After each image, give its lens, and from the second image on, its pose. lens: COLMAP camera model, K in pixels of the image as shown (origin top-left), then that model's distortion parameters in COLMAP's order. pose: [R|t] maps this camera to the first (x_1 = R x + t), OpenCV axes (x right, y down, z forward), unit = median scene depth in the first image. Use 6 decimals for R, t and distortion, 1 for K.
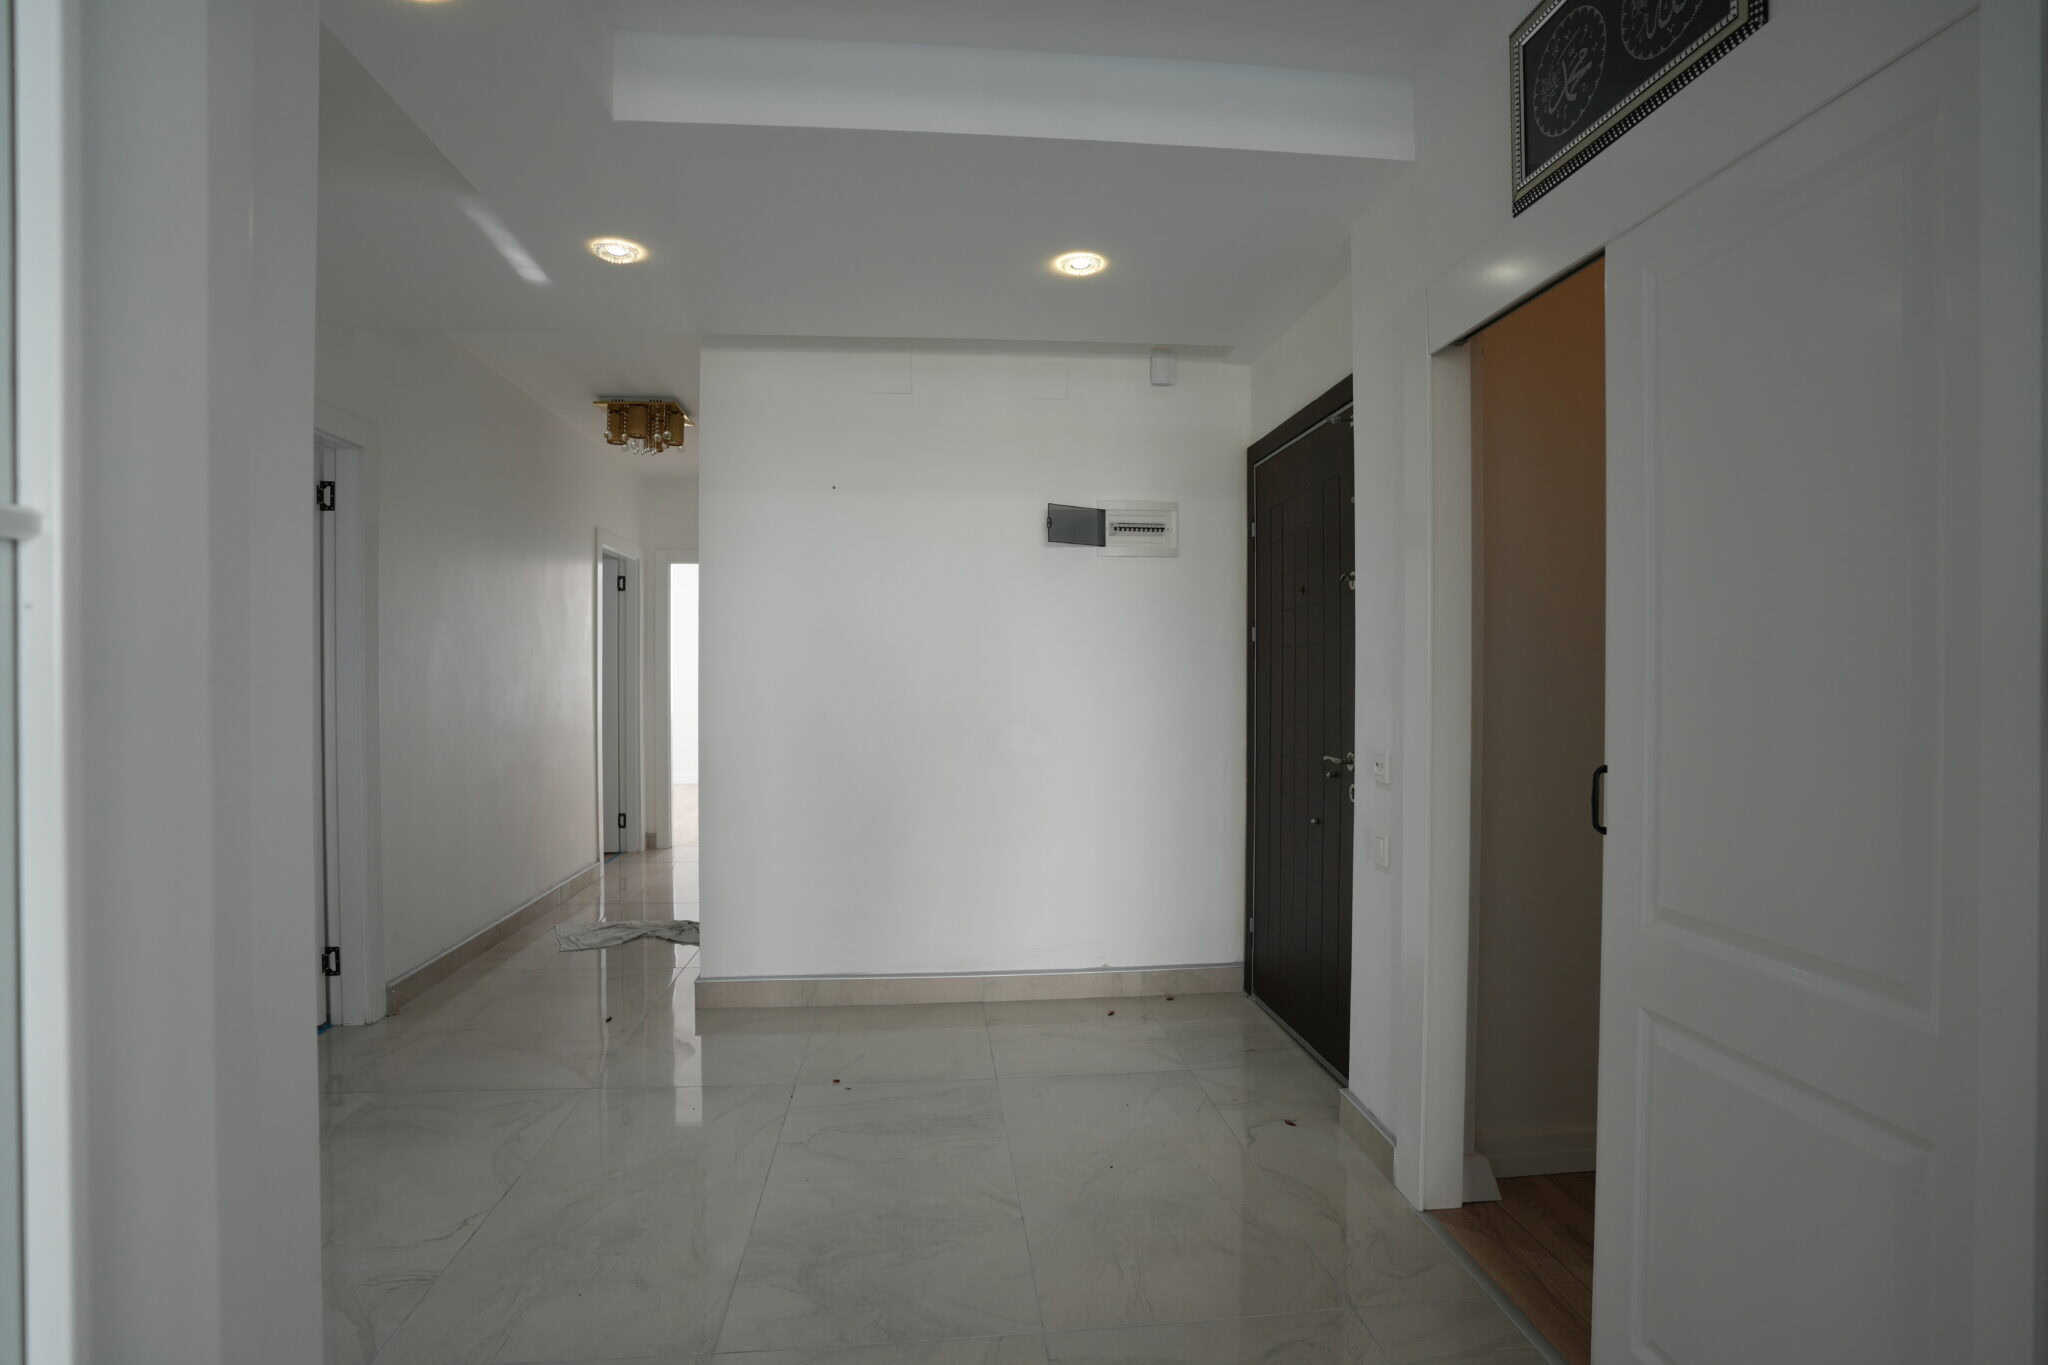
lens RADIAL K [[1008.2, 0, 1019.6], [0, 1008.2, 678.4], [0, 0, 1]] dist [-0.085819, 0.044289]
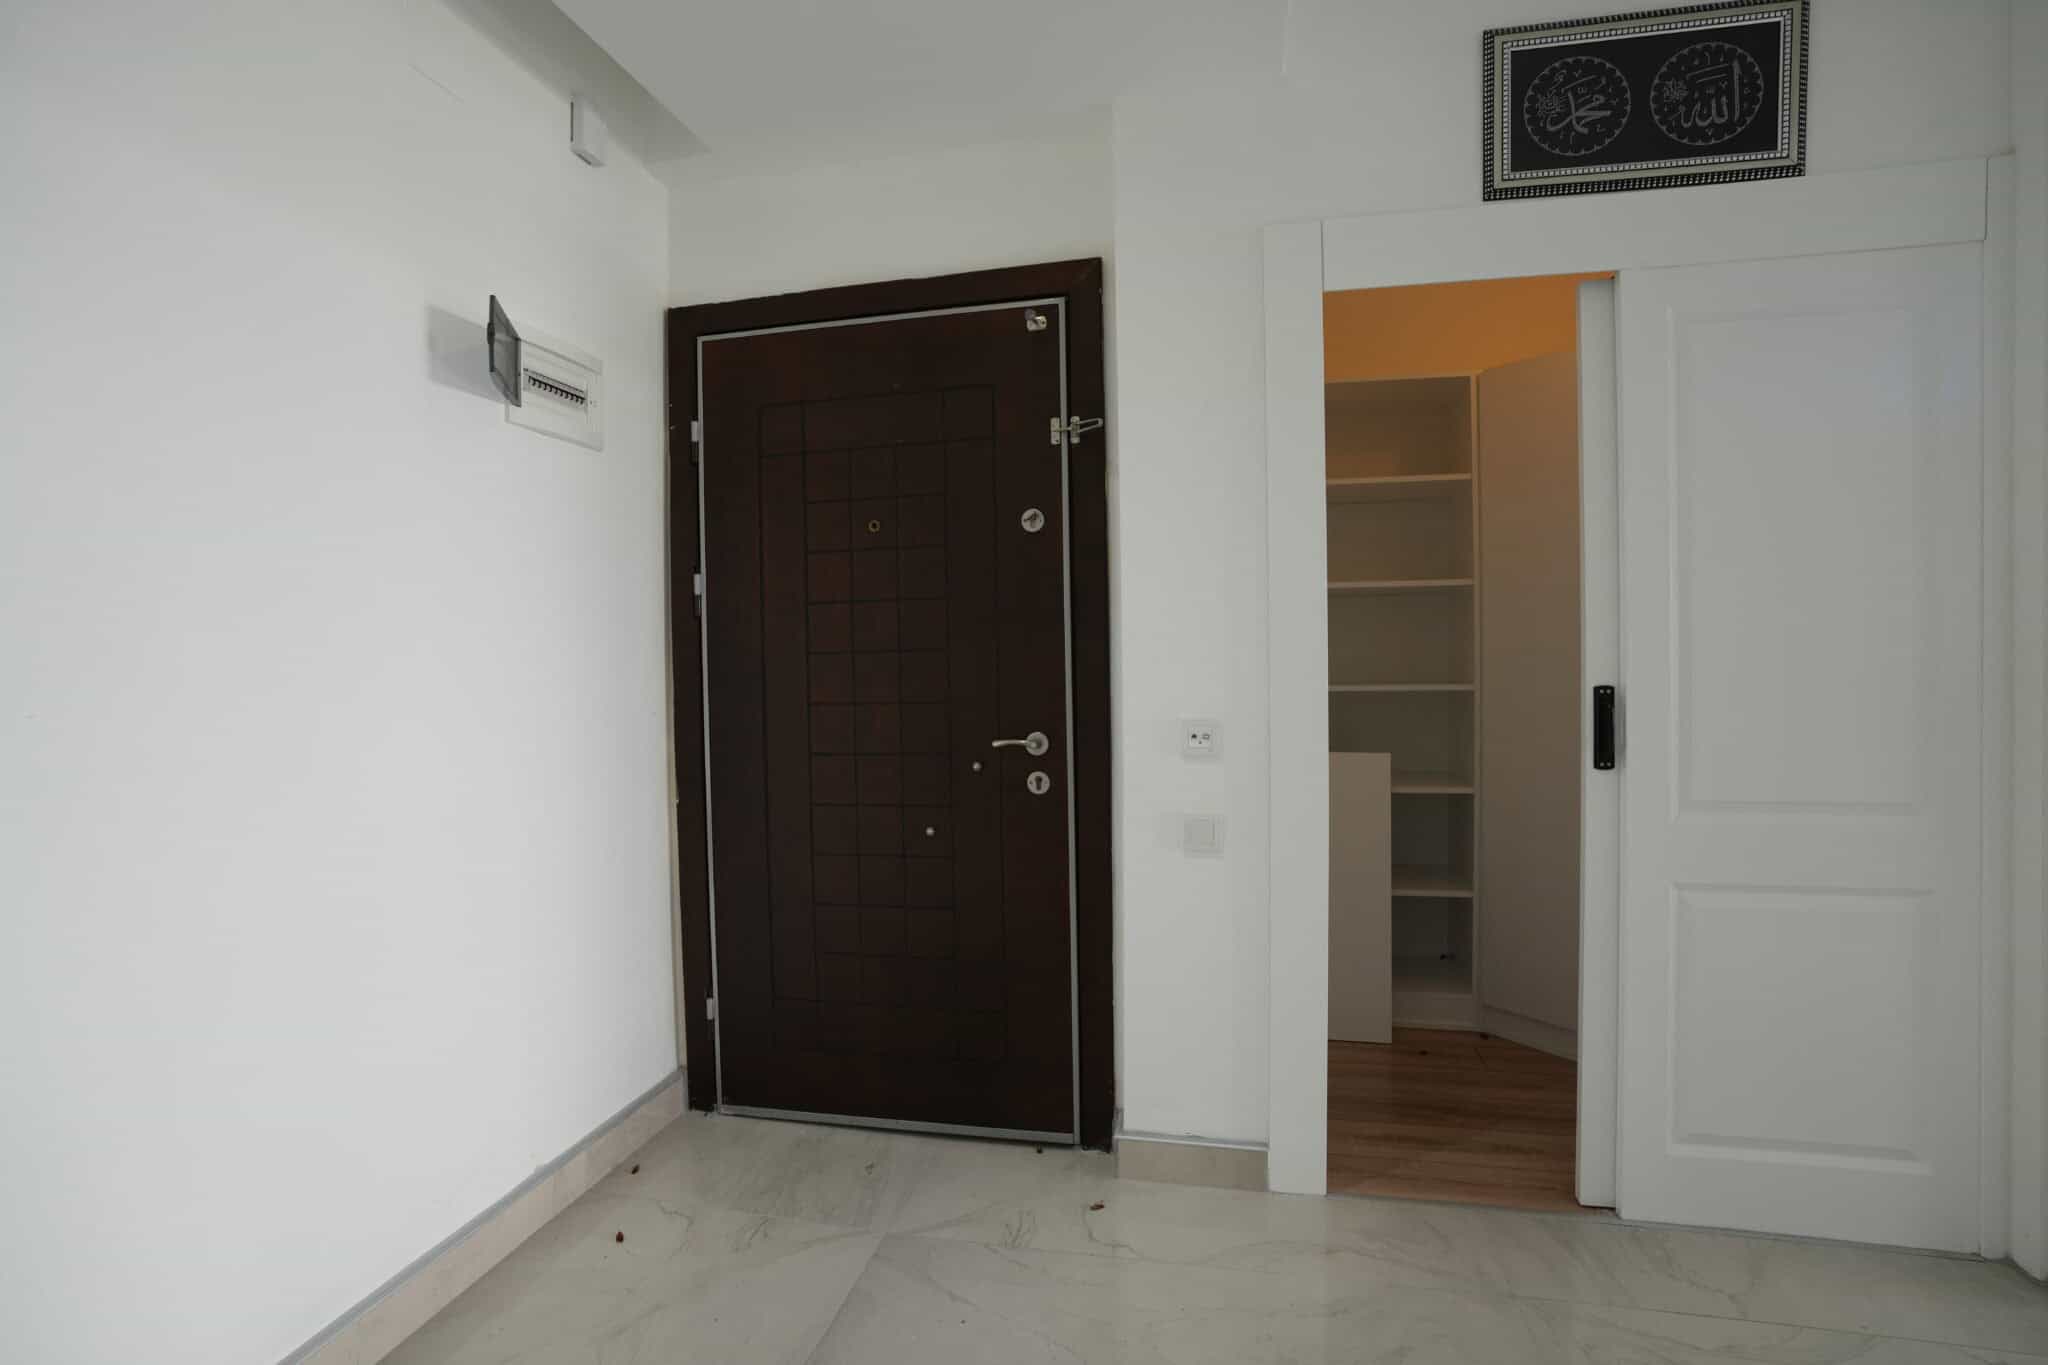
lens RADIAL K [[1008.2, 0, 1019.6], [0, 1008.2, 678.4], [0, 0, 1]] dist [-0.085819, 0.044289]
pose [[0.308778, -0.024168, 0.950827, -0.732830], [0.018738, 0.999638, 0.019323, 0.023553], [-0.950949, 0.011850, 0.309119, 1.238586]]
